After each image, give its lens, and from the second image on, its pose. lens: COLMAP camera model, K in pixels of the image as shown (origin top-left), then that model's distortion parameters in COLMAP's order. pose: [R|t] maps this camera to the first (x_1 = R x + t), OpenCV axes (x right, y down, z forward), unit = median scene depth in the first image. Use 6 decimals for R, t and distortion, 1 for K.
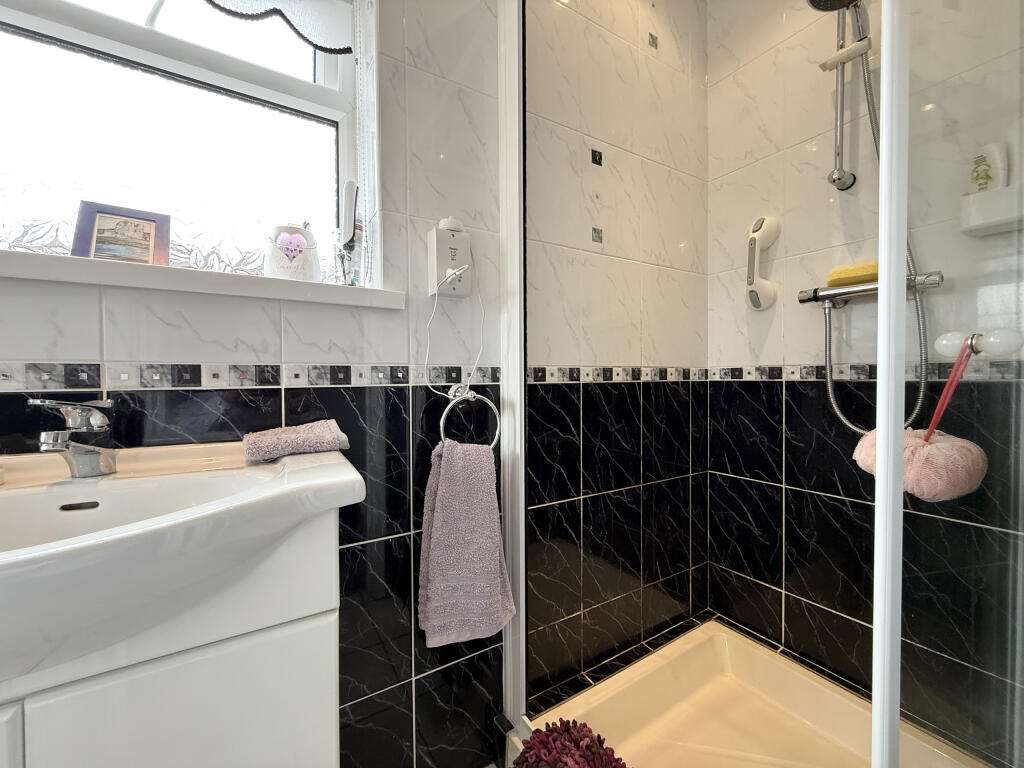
lens RADIAL K [[406.8, 0, 511.4], [0, 406.8, 384.1], [0, 0, 1]] dist [-0.000625, -0.000218]
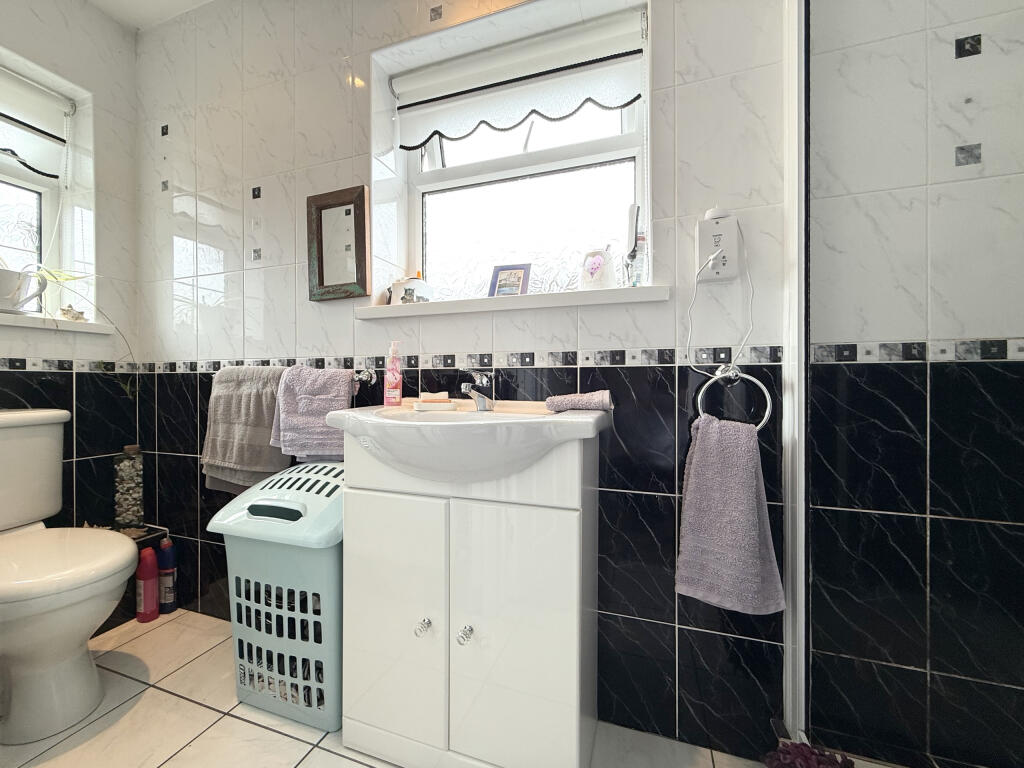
lens RADIAL K [[406.8, 0, 510.7], [0, 406.8, 381.9], [0, 0, 1]] dist [-0.000625, -0.000218]
pose [[0.640363, 0.007089, -0.768039, 0.328931], [-0.013384, 0.999909, -0.001930, 0.057431], [0.767955, 0.011515, 0.640400, -0.085385]]
